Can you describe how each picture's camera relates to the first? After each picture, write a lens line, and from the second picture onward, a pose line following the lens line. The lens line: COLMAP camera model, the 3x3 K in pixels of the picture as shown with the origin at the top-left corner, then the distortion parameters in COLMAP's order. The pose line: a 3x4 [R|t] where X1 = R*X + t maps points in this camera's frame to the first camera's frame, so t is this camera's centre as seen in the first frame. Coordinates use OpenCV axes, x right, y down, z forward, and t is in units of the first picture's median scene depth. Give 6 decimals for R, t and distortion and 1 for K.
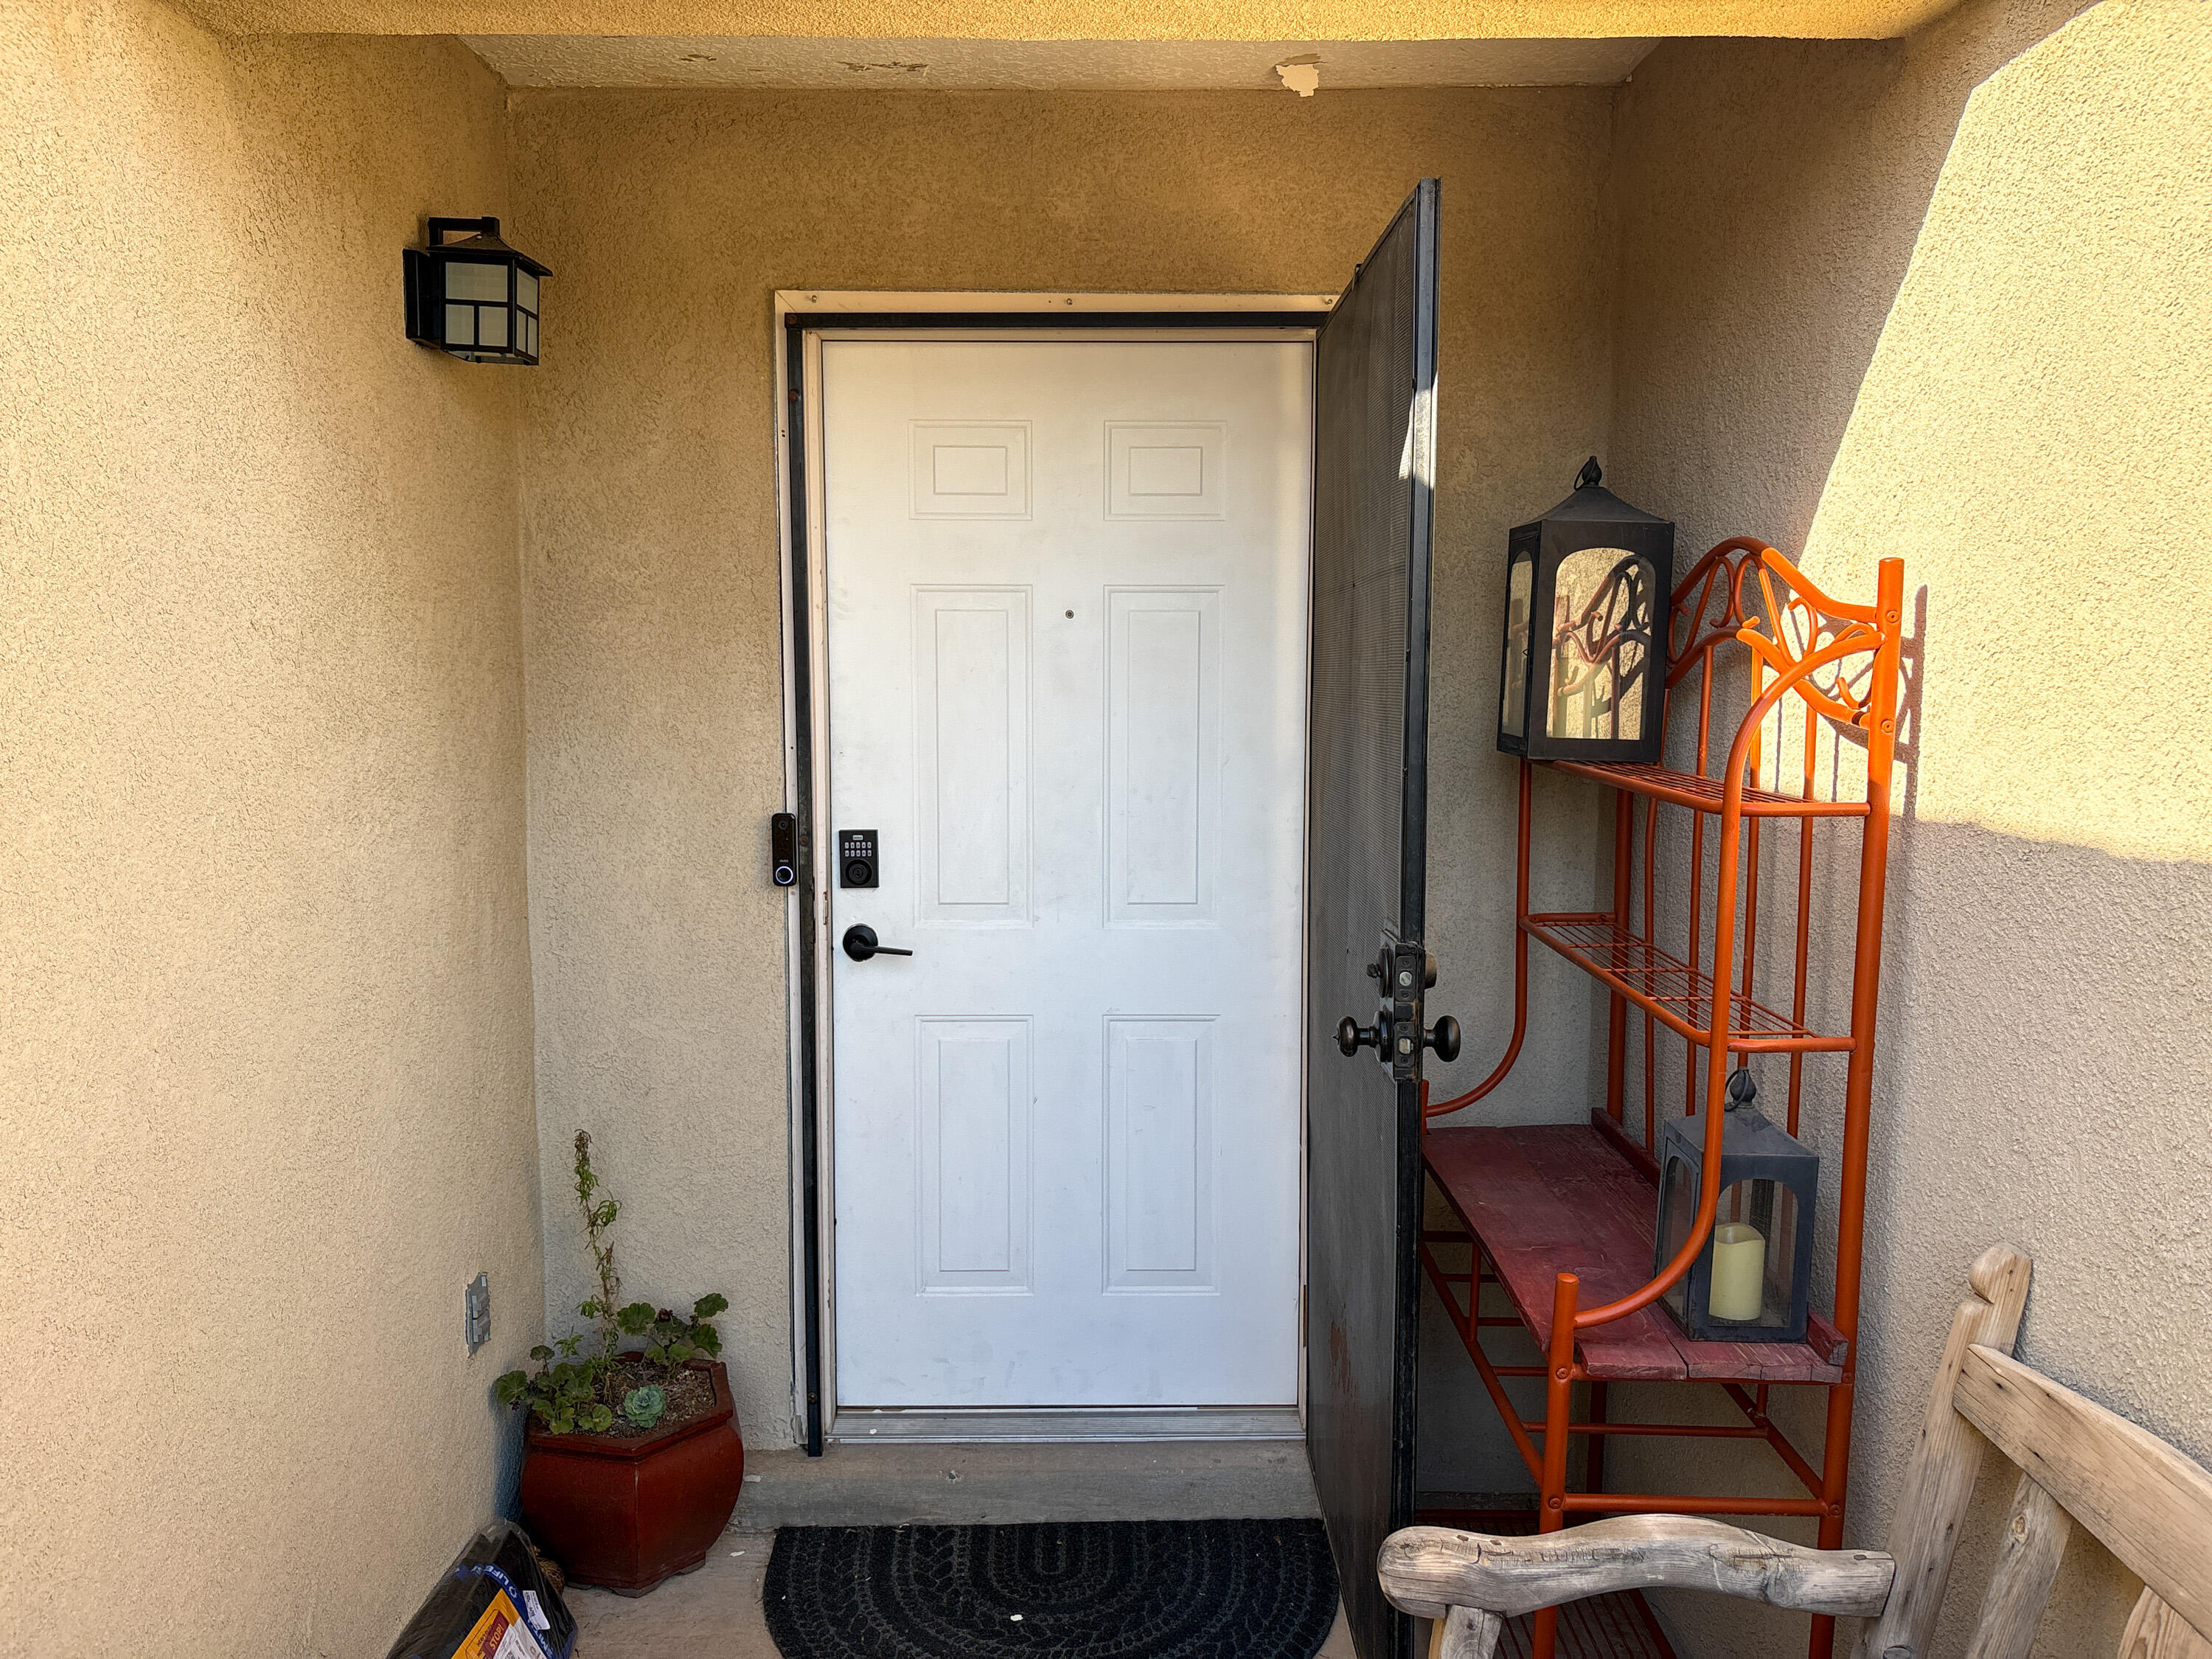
lens RADIAL K [[1671.2, 0, 1099.9], [0, 1671.2, 833.0], [0, 0, 1]] dist [0.036210, -0.038042]
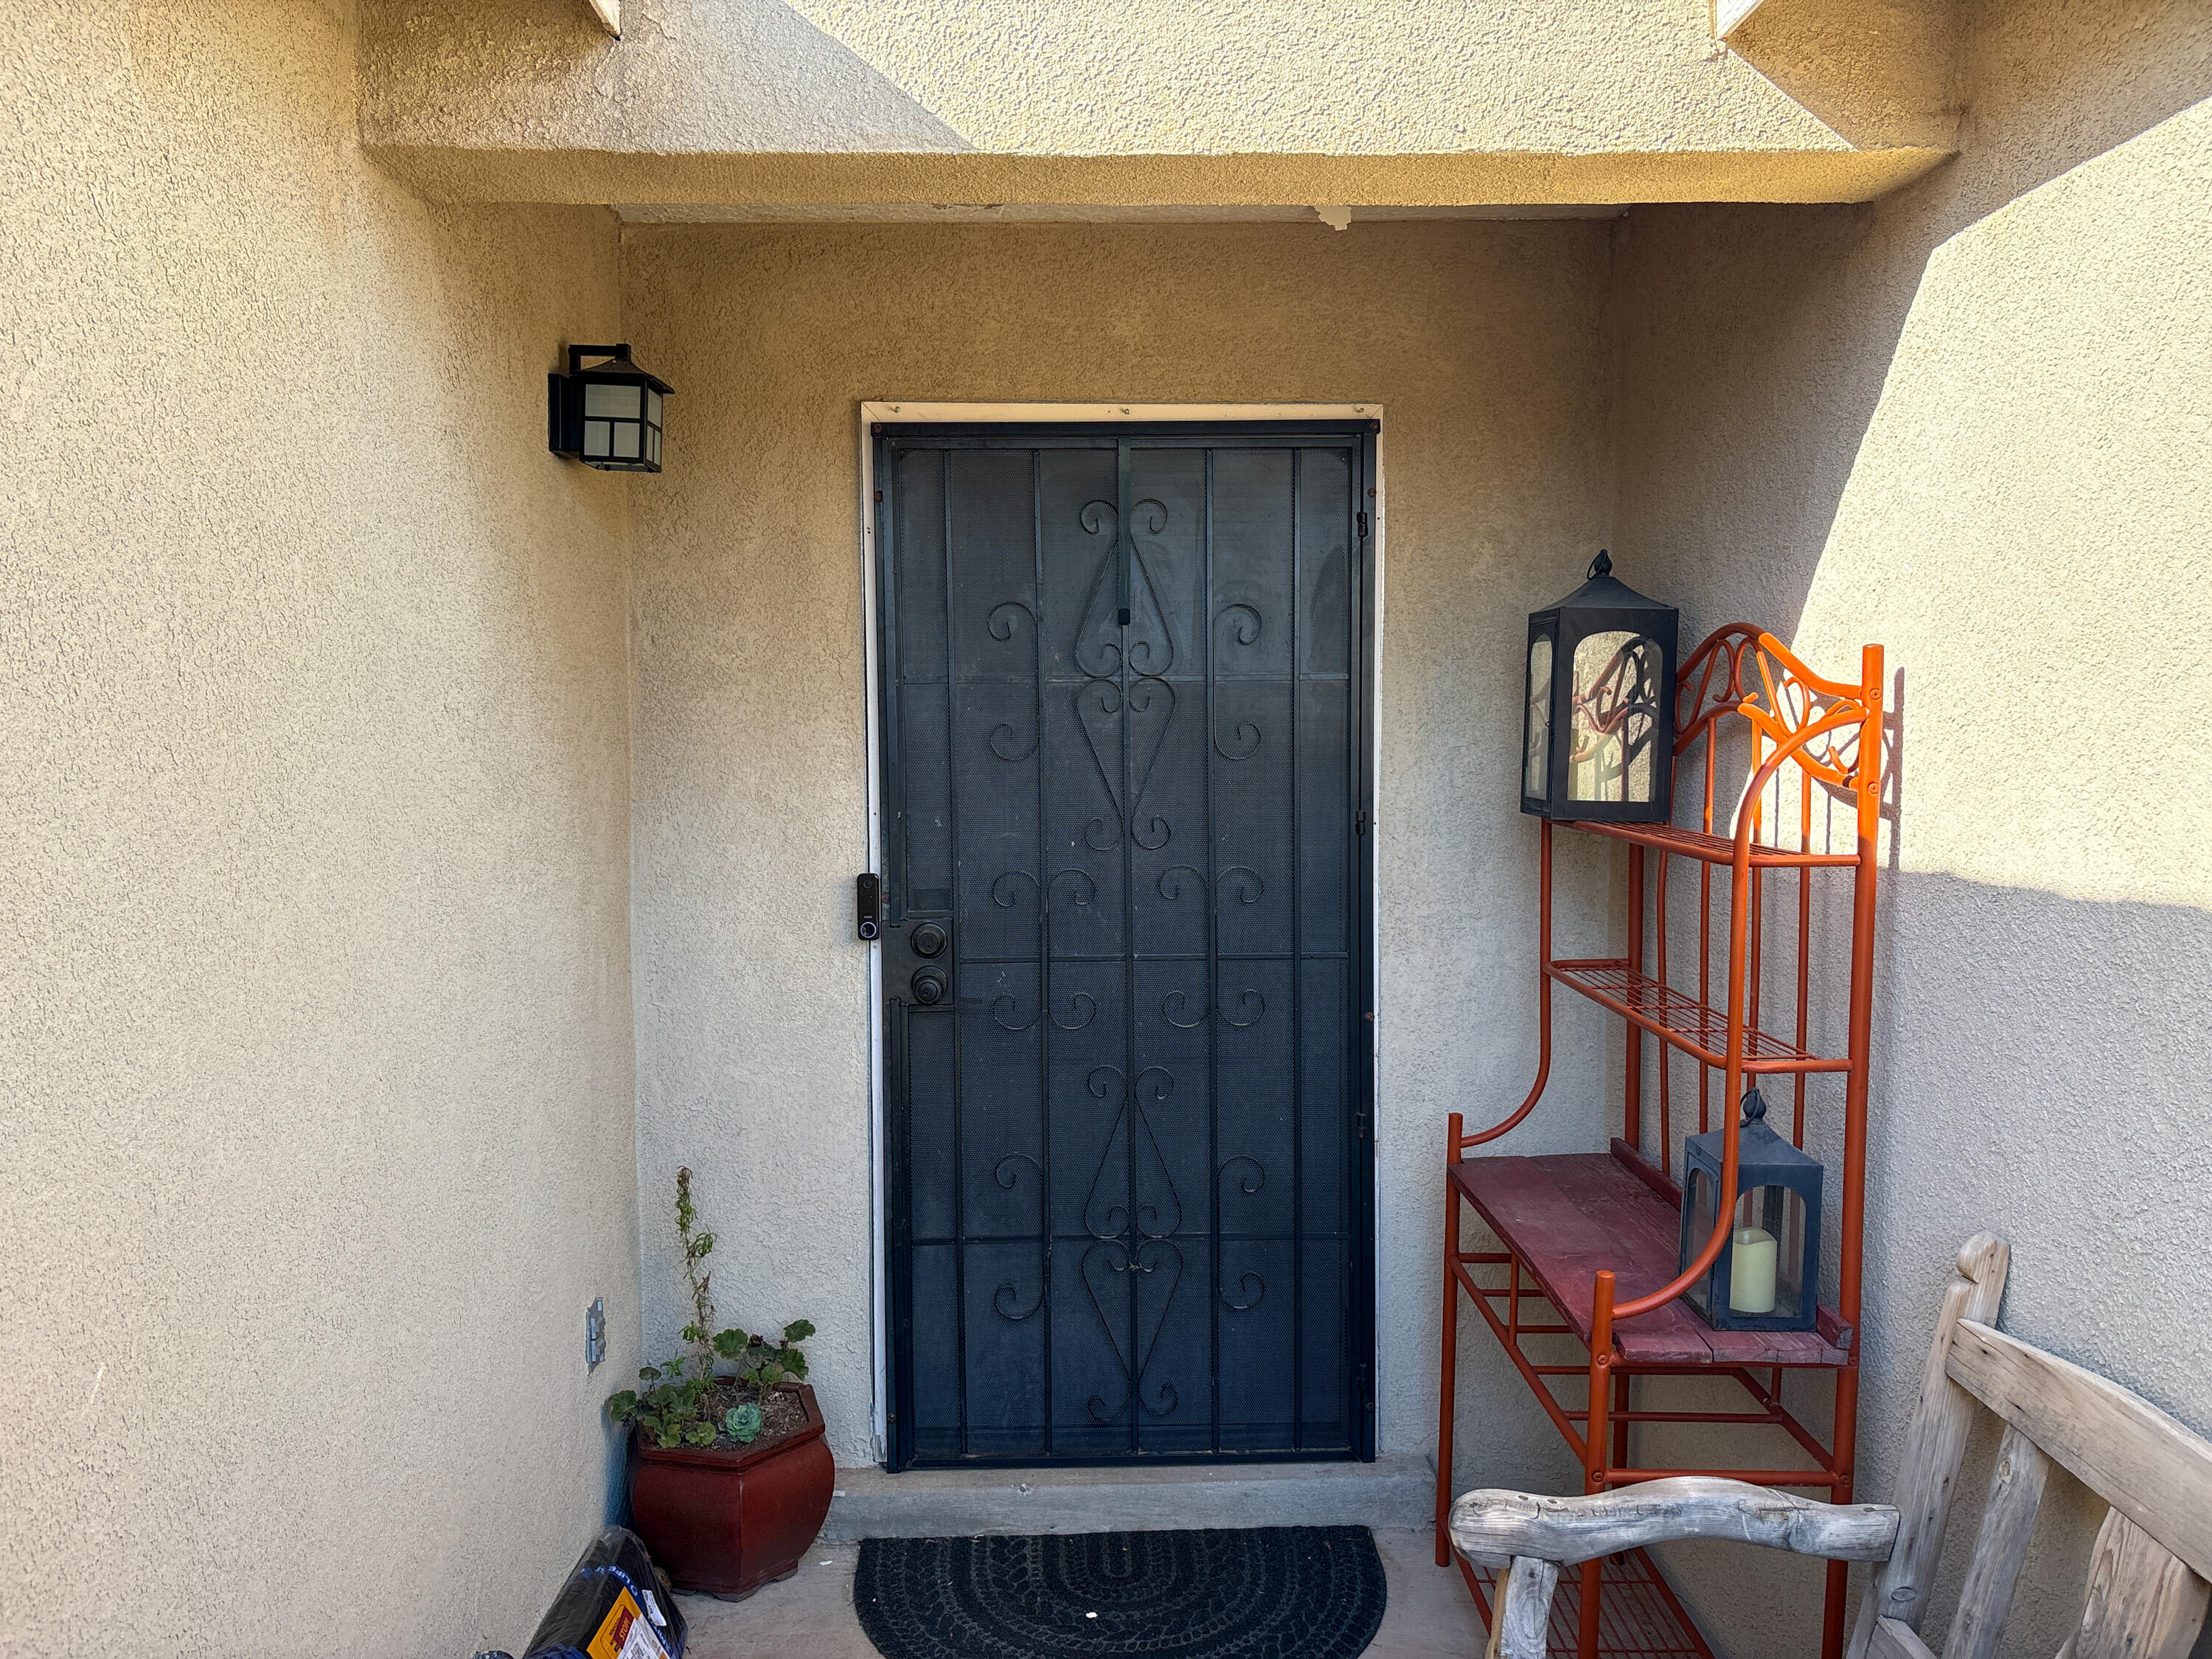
lens RADIAL K [[1671.2, 0, 1102.2], [0, 1671.2, 833.4], [0, 0, 1]] dist [0.036210, -0.038042]
pose [[0.999906, -0.006146, 0.012290, -0.063864], [0.006629, 0.999190, -0.039687, 0.008166], [-0.012036, 0.039765, 0.999137, -0.123250]]
